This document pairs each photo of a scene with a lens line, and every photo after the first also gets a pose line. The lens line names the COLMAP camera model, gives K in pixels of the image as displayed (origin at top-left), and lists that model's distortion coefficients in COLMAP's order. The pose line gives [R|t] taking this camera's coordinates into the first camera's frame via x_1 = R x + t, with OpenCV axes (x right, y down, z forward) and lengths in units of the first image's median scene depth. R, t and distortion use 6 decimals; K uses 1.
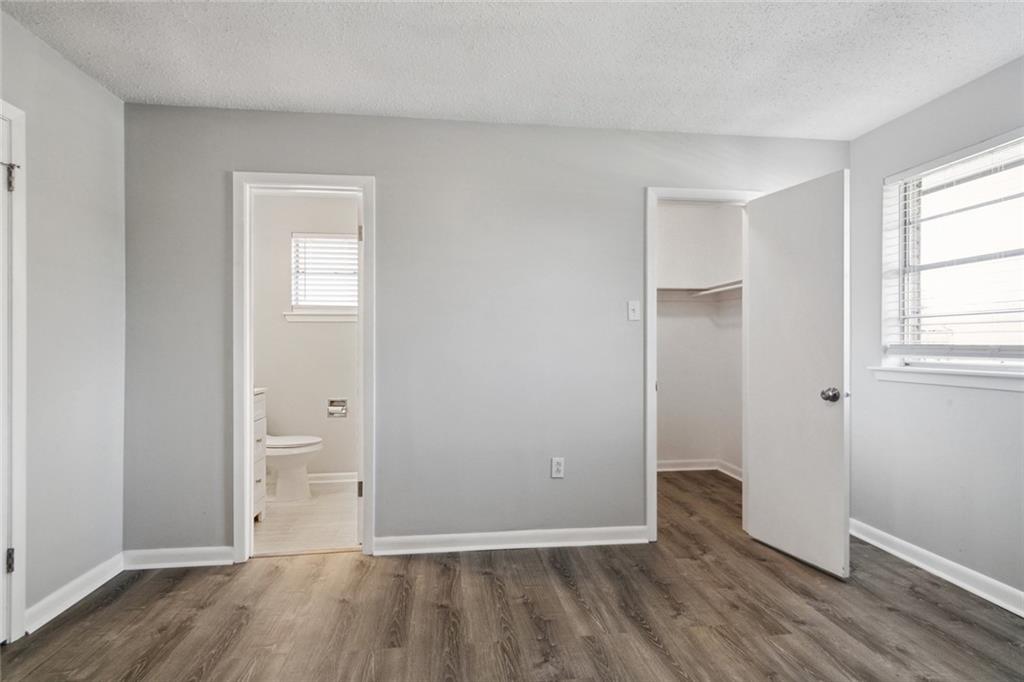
lens RADIAL K [[527.6, 0, 513.6], [0, 527.6, 345.0], [0, 0, 1]] dist [0.019236, -0.000347]
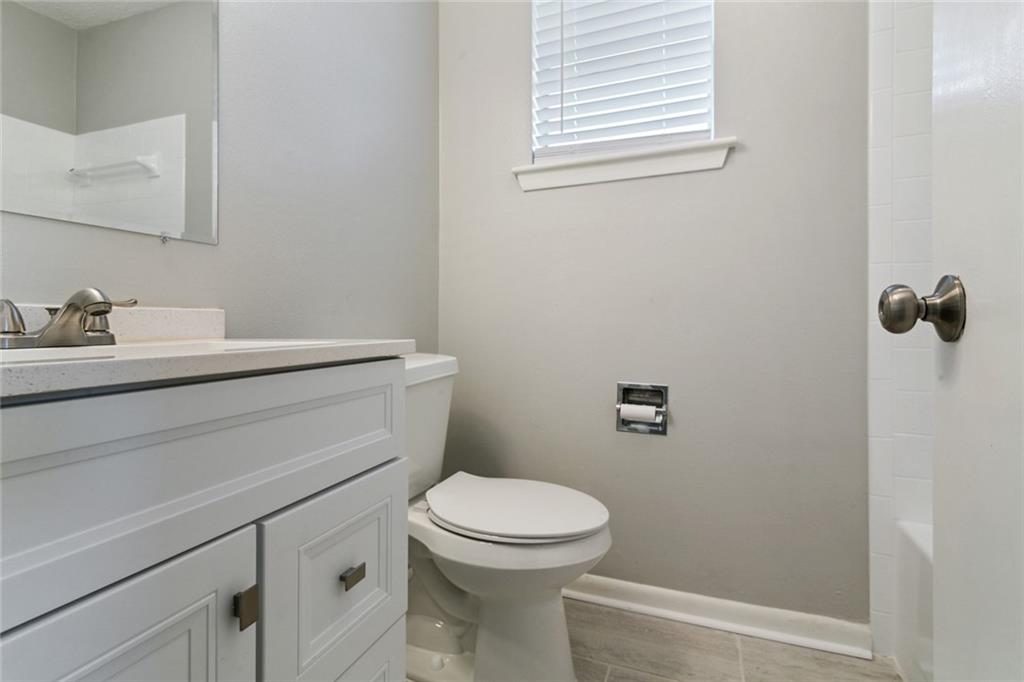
lens RADIAL K [[503.9, 0, 512.3], [0, 503.9, 341.8], [0, 0, 1]] dist [0.005050, 0.000891]
pose [[0.887301, 0.010246, -0.461076, -0.253343], [-0.007973, 0.999945, 0.006877, 0.071700], [0.461121, -0.002425, 0.887334, 0.650902]]
